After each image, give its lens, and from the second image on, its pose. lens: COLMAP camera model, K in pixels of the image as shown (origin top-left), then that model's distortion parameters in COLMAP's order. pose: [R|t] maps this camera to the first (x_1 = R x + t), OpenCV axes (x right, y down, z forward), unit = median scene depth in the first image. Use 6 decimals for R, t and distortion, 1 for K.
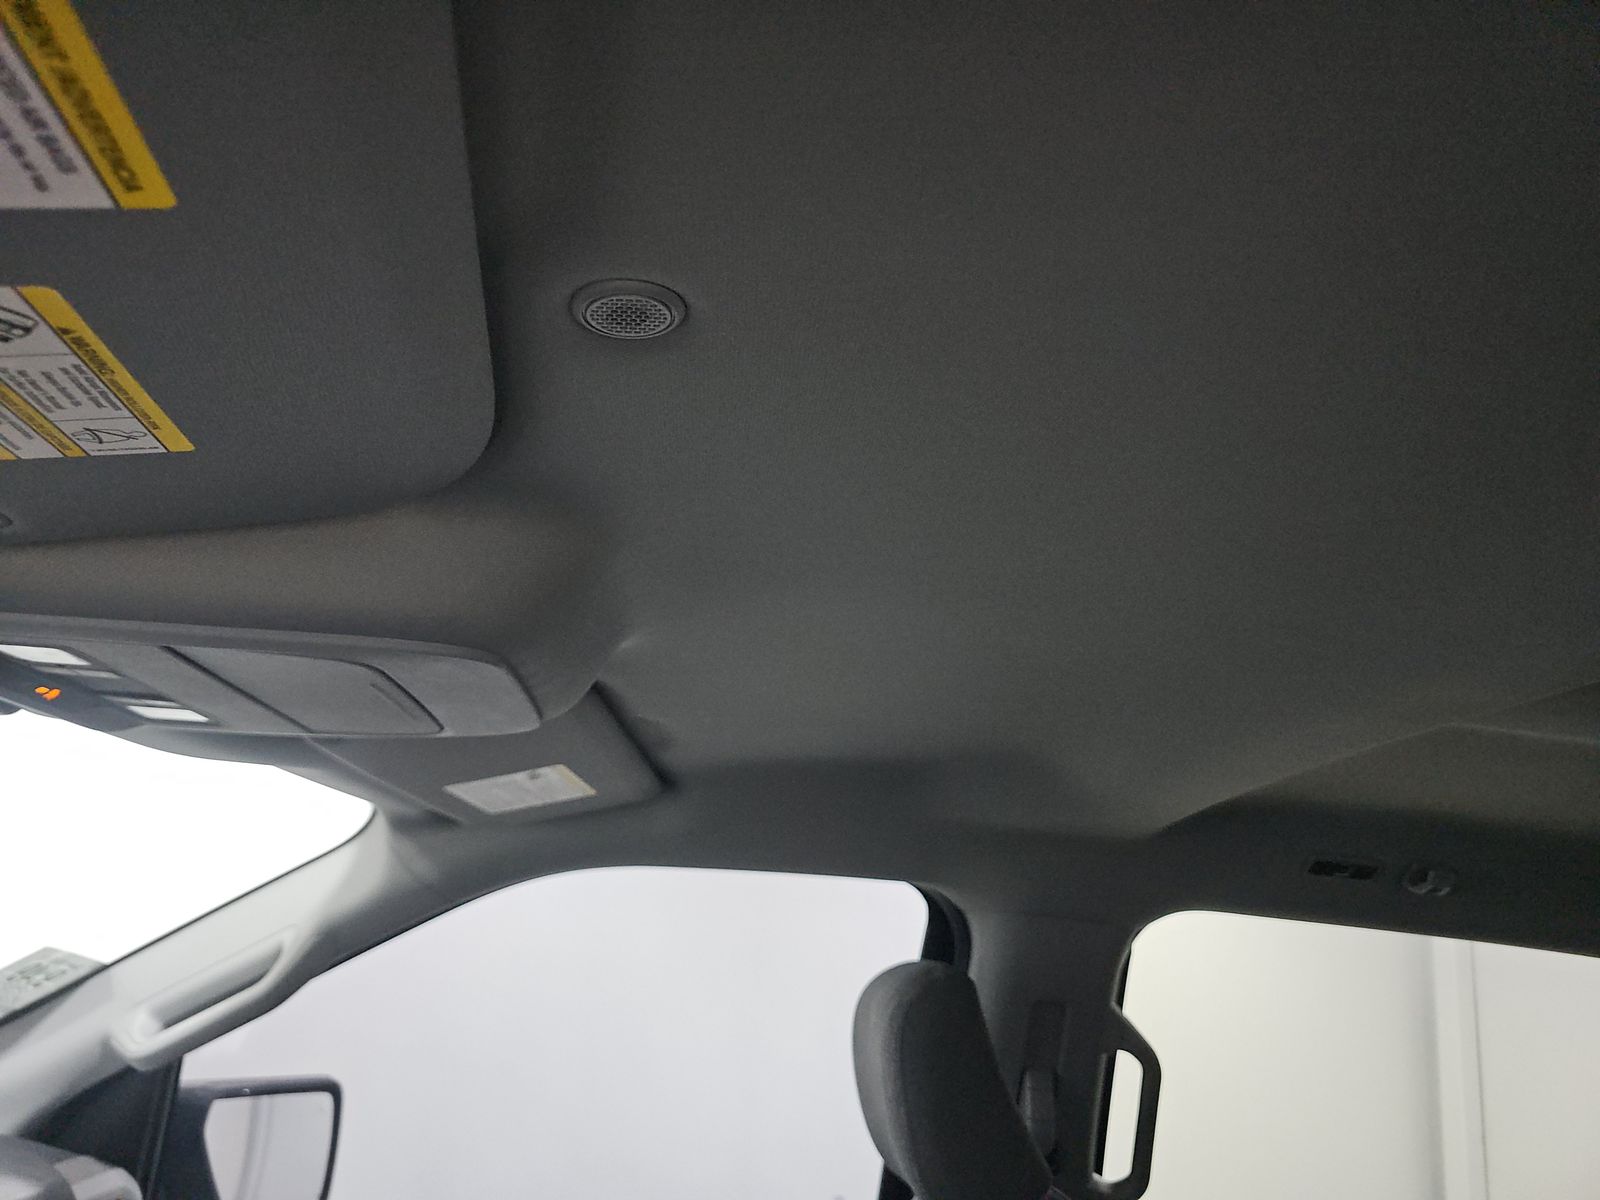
lens RADIAL K [[1084.2, 0, 793.9], [0, 1084.2, 620.9], [0, 0, 1]] dist [0.059747, -0.052946]
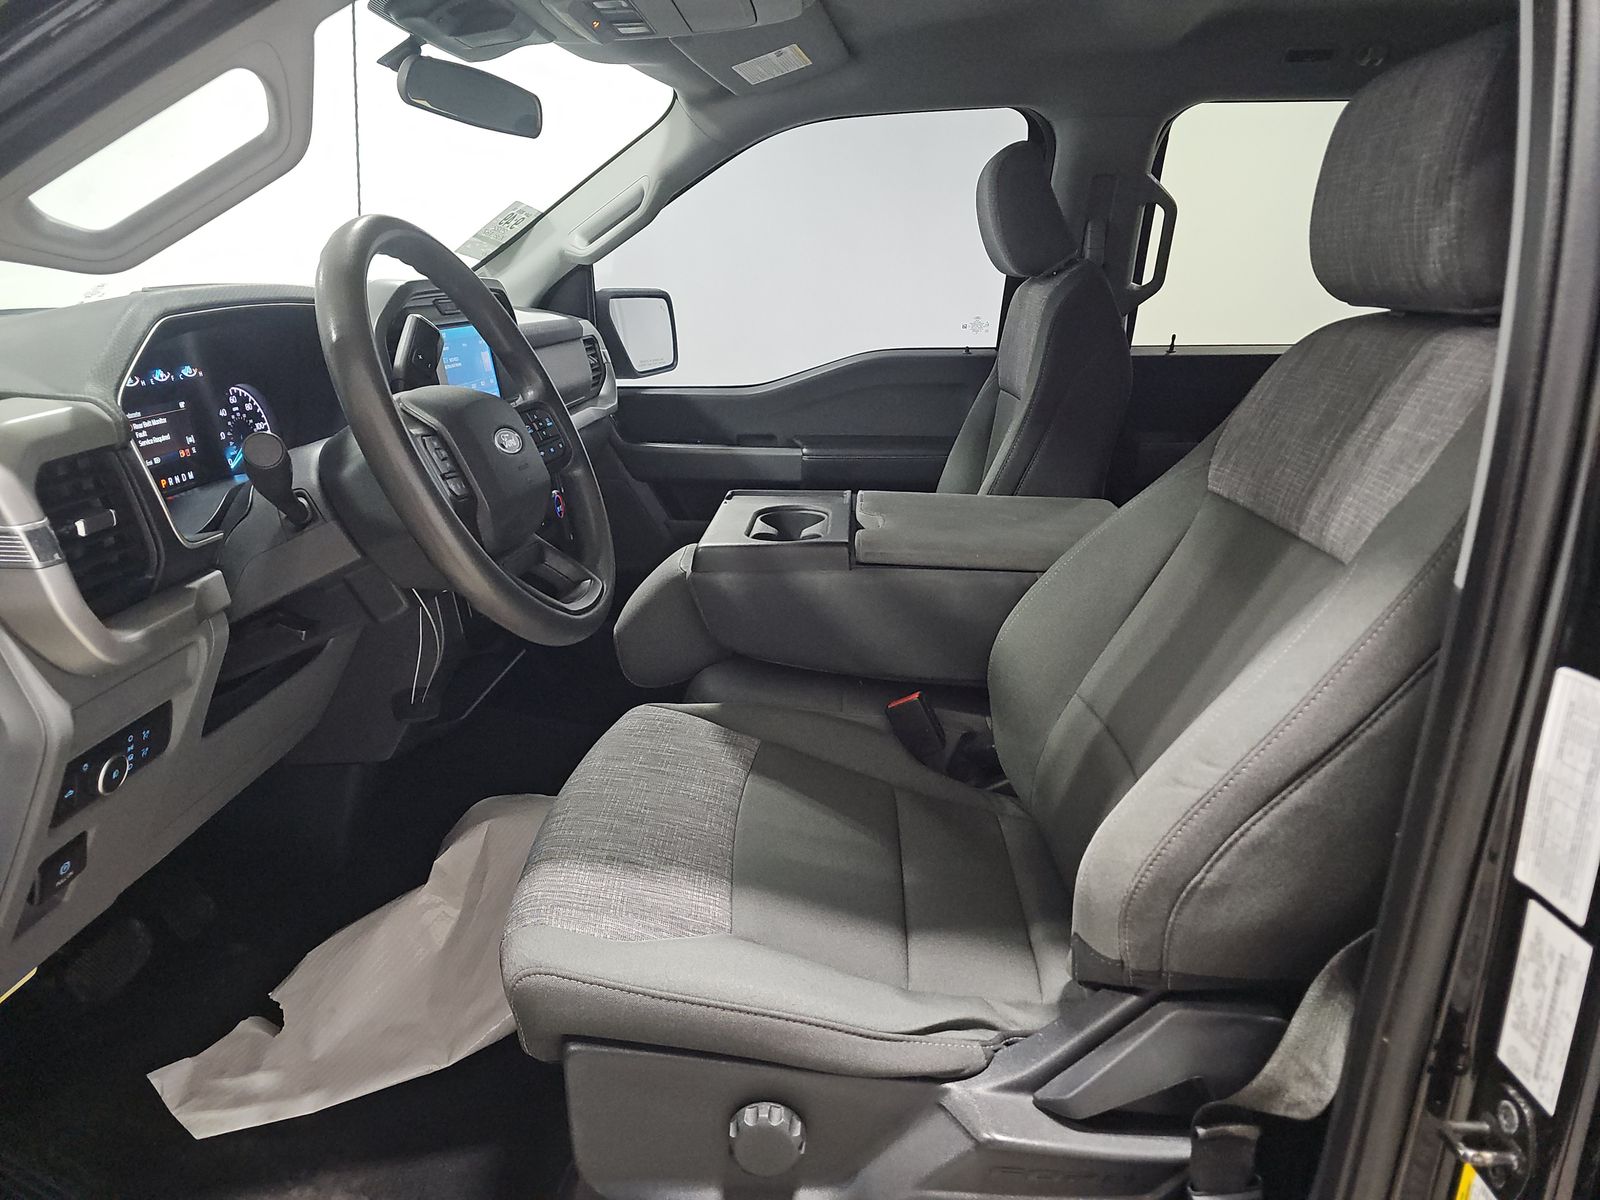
lens RADIAL K [[1084.2, 0, 793.9], [0, 1084.2, 620.9], [0, 0, 1]] dist [0.059747, -0.052946]
pose [[0.984619, -0.045301, -0.168739, 0.029121], [0.131071, 0.830117, 0.541965, -0.039596], [0.115521, -0.555746, 0.823287, -0.755318]]
